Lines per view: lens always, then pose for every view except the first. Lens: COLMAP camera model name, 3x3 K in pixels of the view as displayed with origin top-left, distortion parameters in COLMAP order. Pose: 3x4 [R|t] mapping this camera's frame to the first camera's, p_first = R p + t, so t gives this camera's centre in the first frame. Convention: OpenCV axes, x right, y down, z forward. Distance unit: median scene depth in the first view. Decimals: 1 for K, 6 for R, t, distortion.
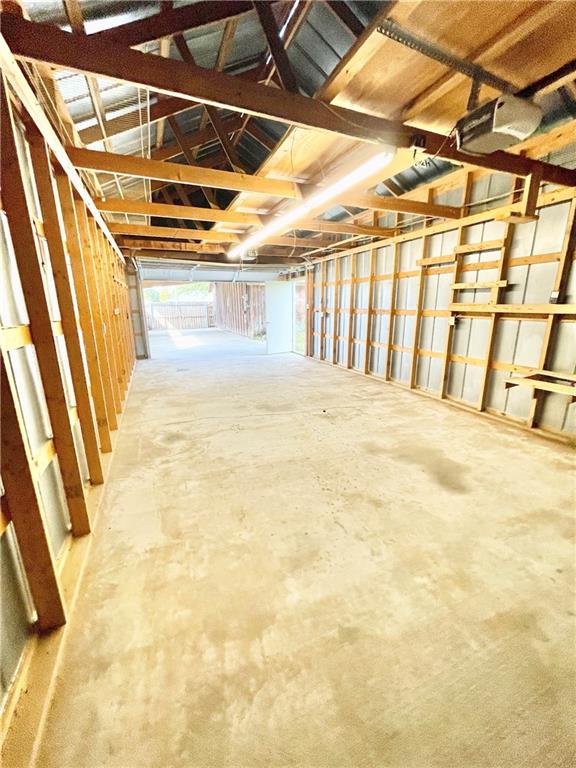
lens RADIAL K [[309.9, 0, 286.3], [0, 309.9, 382.8], [0, 0, 1]] dist [-0.002861, 0.002600]
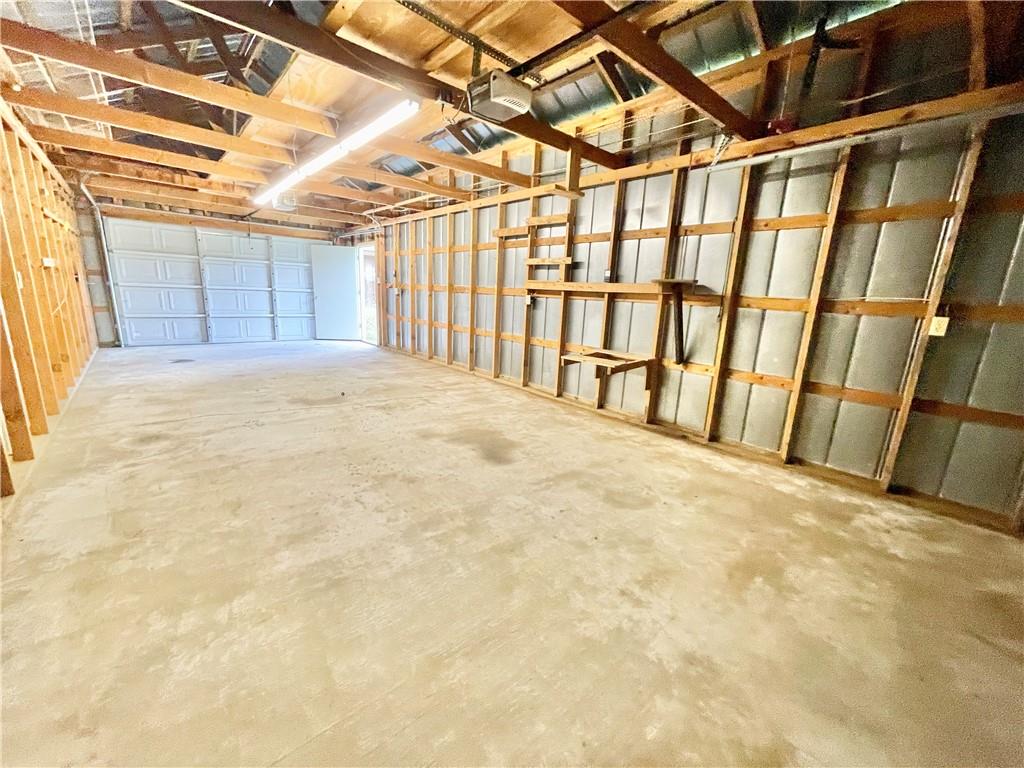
lens RADIAL K [[413.1, 0, 511.8], [0, 413.1, 388.2], [0, 0, 1]] dist [-0.002861, 0.002600]
pose [[0.949360, -0.021558, 0.313449, 0.126772], [0.026036, 0.999610, -0.010107, 0.087337], [-0.313109, 0.017756, 0.949551, -0.160765]]
